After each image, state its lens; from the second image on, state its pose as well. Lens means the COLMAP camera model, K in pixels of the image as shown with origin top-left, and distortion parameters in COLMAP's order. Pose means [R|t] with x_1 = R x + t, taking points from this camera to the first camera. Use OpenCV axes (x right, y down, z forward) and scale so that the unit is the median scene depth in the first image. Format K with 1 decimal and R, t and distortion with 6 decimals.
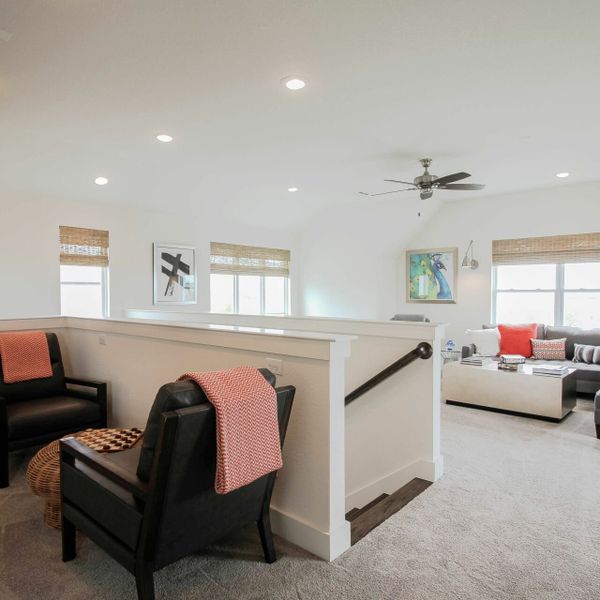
lens RADIAL K [[432.0, 0, 302.2], [0, 432.0, 304.2], [0, 0, 1]] dist [-0.024475, -0.000624]
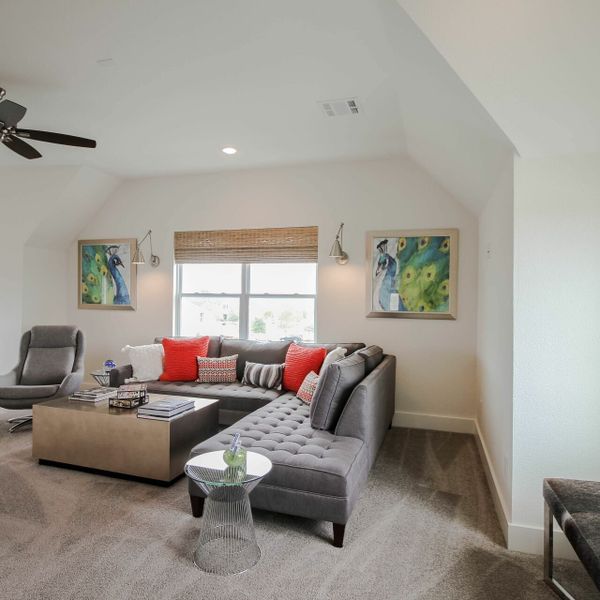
lens RADIAL K [[432.0, 0, 298.4], [0, 432.0, 296.9], [0, 0, 1]] dist [-0.024475, -0.000624]
pose [[0.909515, 0.013772, 0.415442, 0.362857], [-0.003364, 0.999662, -0.025774, -0.008034], [-0.415657, 0.022044, 0.909254, 0.201395]]
